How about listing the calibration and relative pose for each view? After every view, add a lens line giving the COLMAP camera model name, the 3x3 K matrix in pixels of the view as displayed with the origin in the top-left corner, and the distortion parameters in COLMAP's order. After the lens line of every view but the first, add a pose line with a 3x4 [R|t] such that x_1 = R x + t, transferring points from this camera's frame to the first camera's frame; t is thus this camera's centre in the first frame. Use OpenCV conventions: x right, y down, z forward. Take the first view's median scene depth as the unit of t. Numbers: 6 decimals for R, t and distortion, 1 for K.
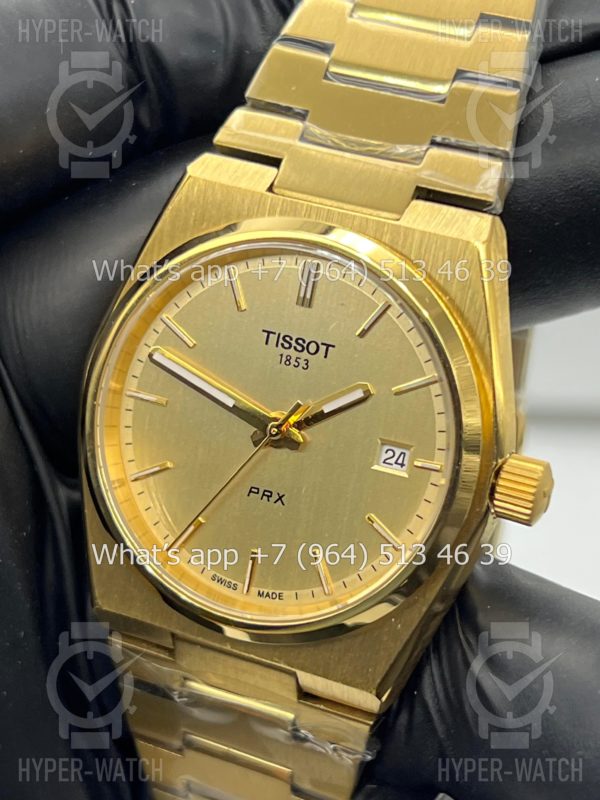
lens RADIAL K [[1827.2, 0, 300.0], [0, 1827.2, 400.0], [0, 0, 1]] dist [0.083677, 0.188965]
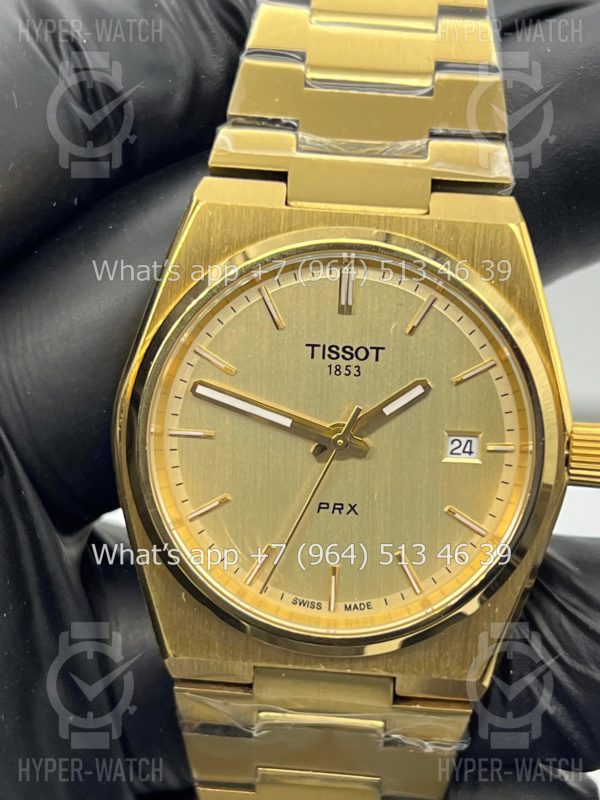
lens RADIAL K [[1827.2, 0, 300.0], [0, 1827.2, 400.0], [0, 0, 1]] dist [0.083677, 0.188965]
pose [[0.940683, -0.170789, 0.293166, -0.319062], [0.172043, 0.984850, 0.021708, -0.030828], [-0.292432, 0.030017, 0.955815, 0.057710]]
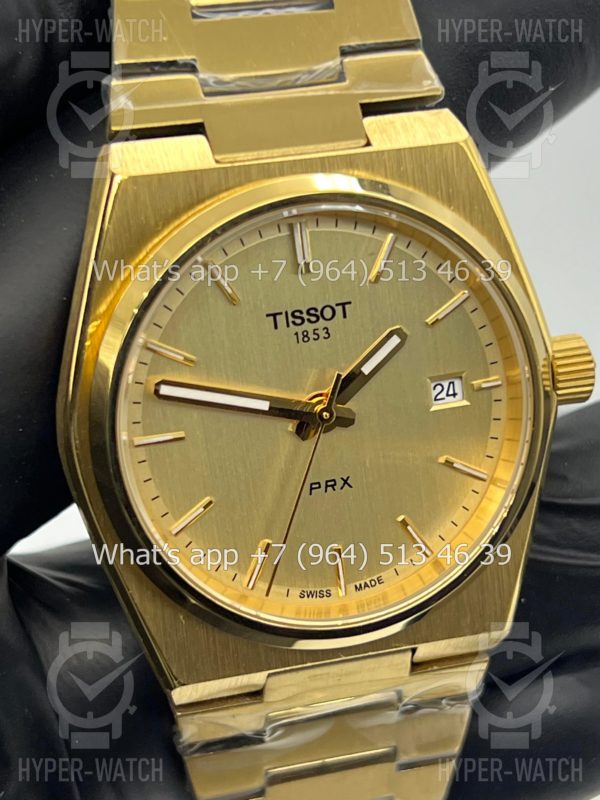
lens RADIAL K [[1827.2, 0, 300.0], [0, 1827.2, 400.0], [0, 0, 1]] dist [0.083677, 0.188965]
pose [[0.771843, -0.387818, 0.503841, -0.466646], [0.330164, 0.921690, 0.203663, -0.174457], [-0.543369, 0.009154, 0.839444, 0.256639]]
